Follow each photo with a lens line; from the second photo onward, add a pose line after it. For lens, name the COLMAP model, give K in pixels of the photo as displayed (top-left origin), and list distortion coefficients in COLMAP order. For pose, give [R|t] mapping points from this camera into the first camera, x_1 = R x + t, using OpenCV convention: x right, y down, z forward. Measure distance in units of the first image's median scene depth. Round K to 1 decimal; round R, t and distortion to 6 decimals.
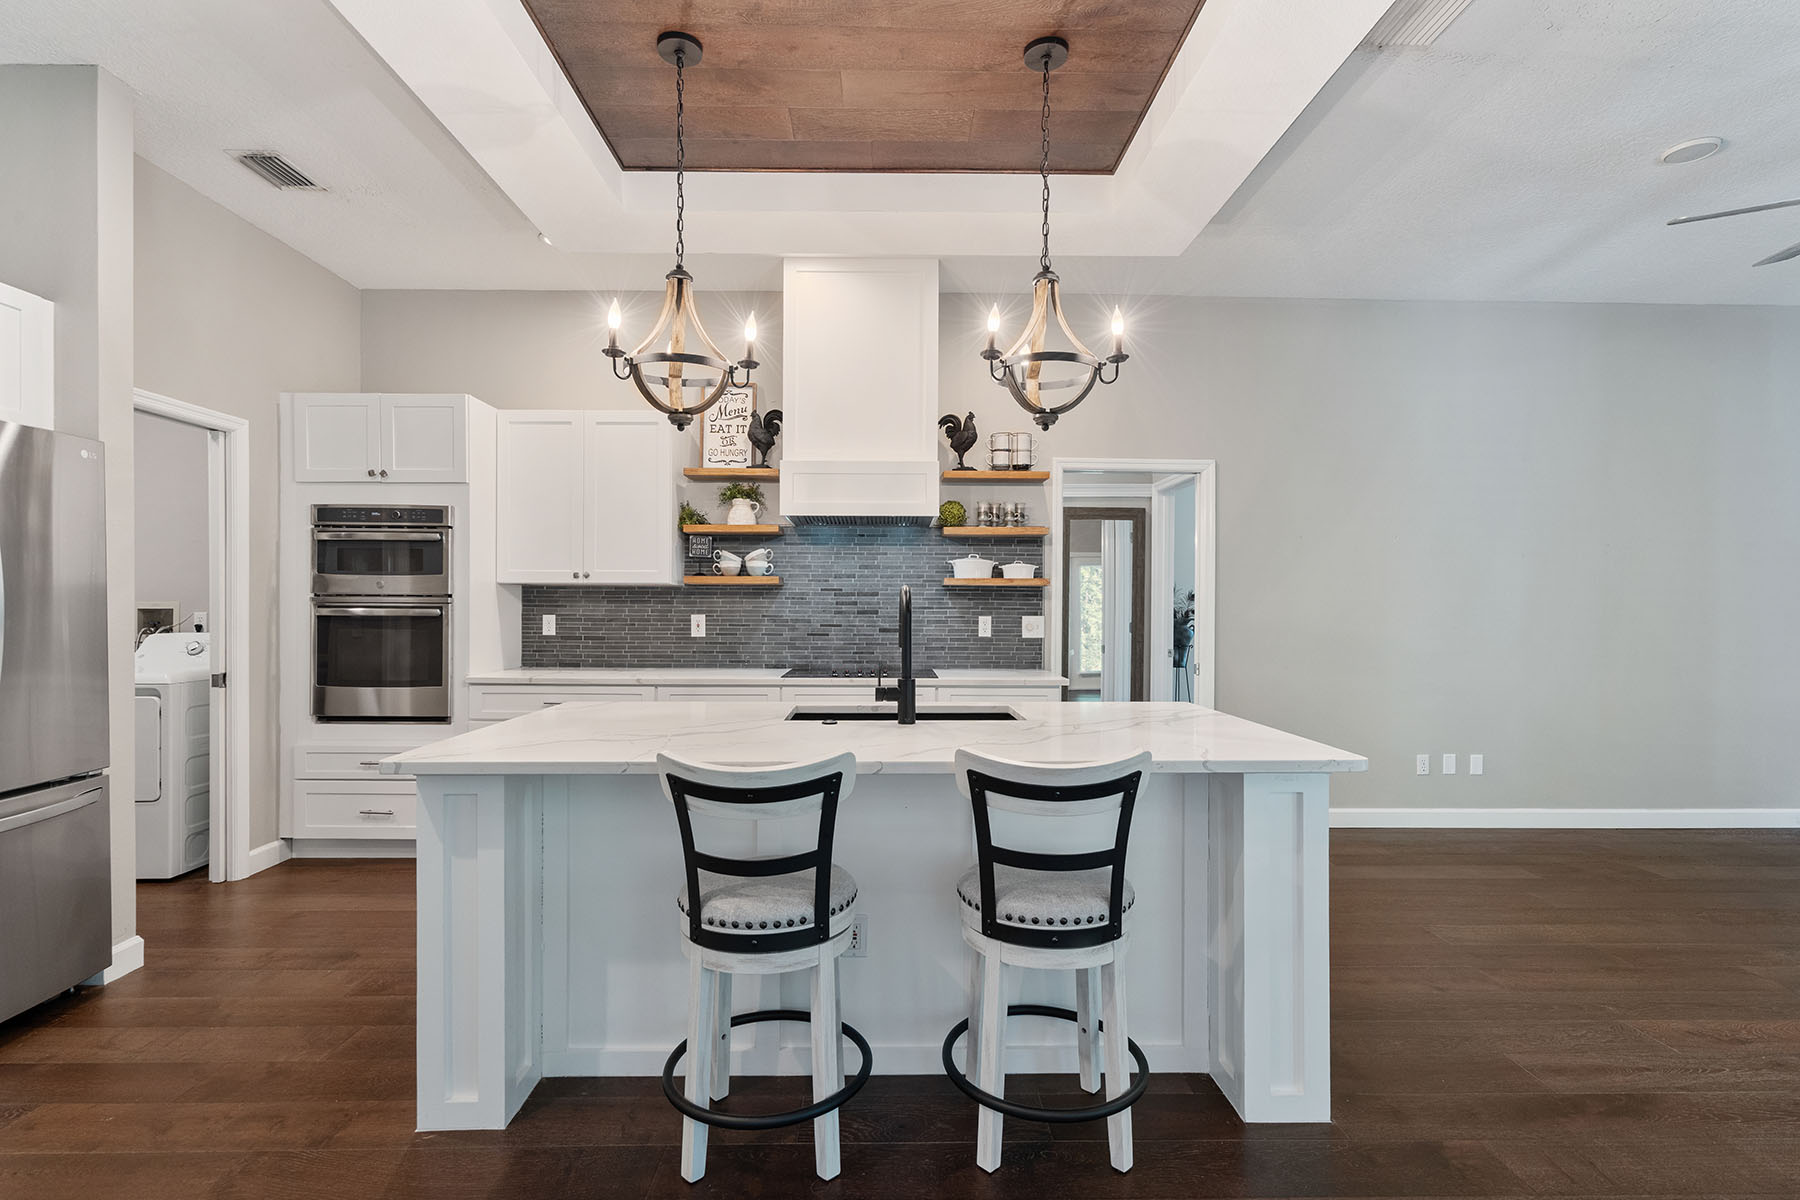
lens RADIAL K [[825.1, 0, 898.0], [0, 825.1, 615.5], [0, 0, 1]] dist [-0.003179, -0.000550]
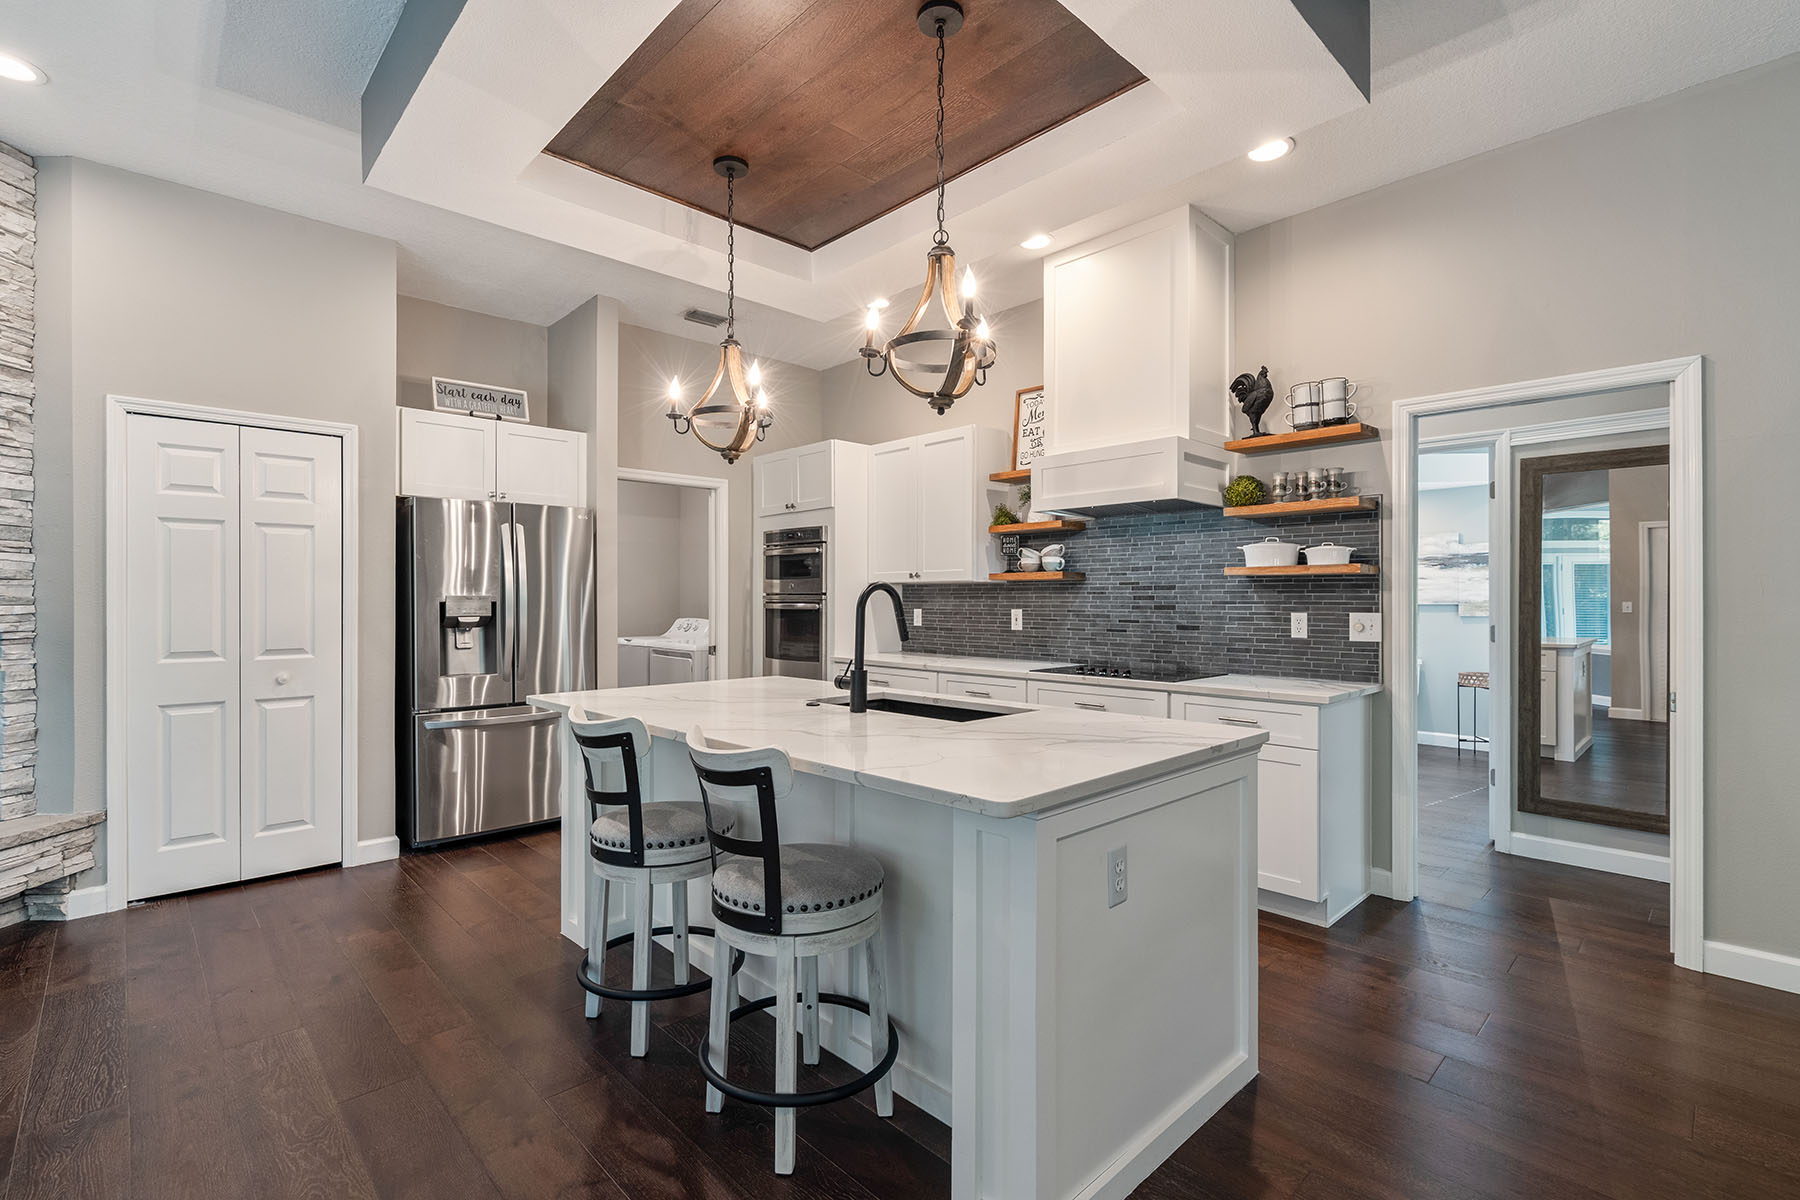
lens RADIAL K [[817.2, 0, 891.6], [0, 817.2, 600.7], [0, 0, 1]] dist [0.001985, 0.000427]
pose [[0.678257, -0.003277, -0.734817, 0.430759], [-0.004982, 0.999947, -0.009058, -0.001611], [0.734808, 0.009804, 0.678205, 0.168731]]
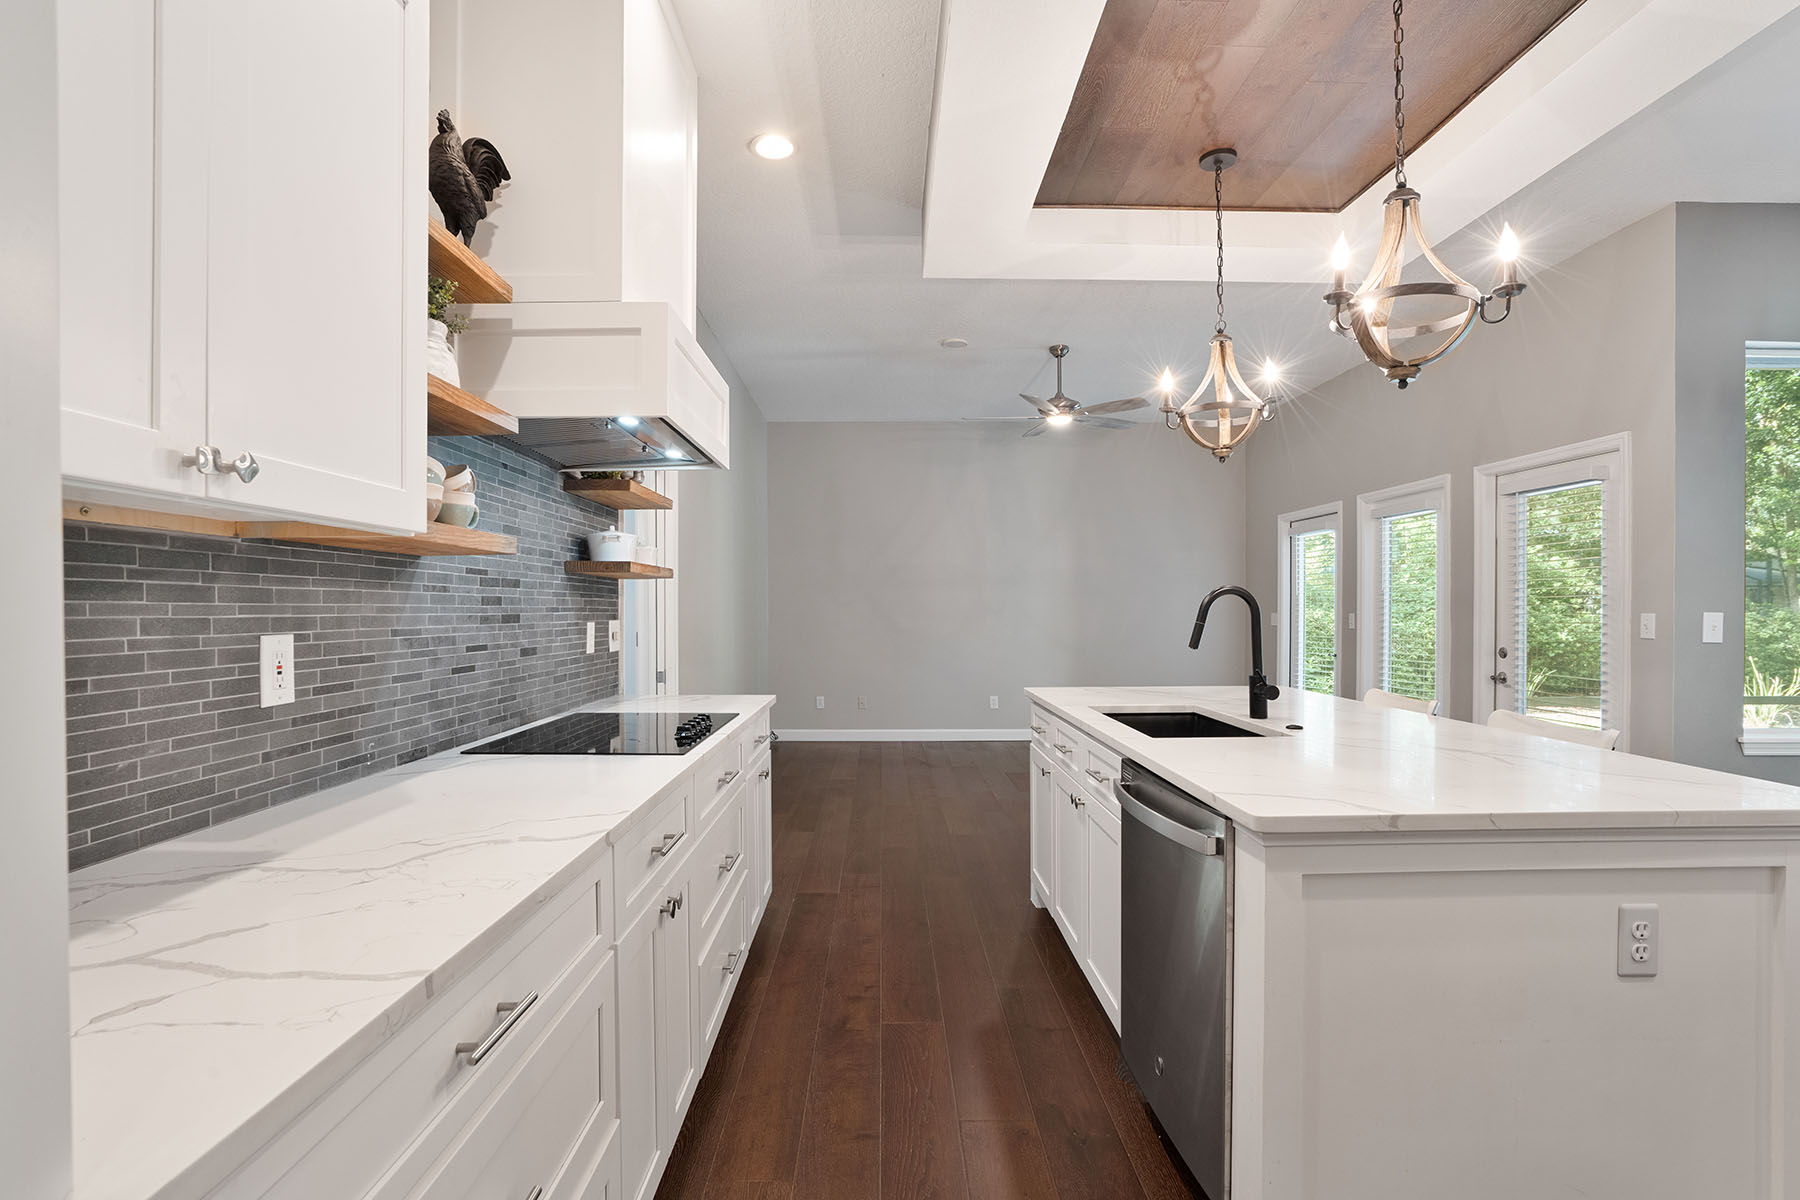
lens RADIAL K [[825.1, 0, 898.0], [0, 825.1, 615.5], [0, 0, 1]] dist [-0.003179, -0.000550]
pose [[-0.029016, -0.011882, 0.999508, -0.569768], [0.014673, 0.999817, 0.012311, -0.008879], [-0.999471, 0.015023, -0.028837, 0.787669]]
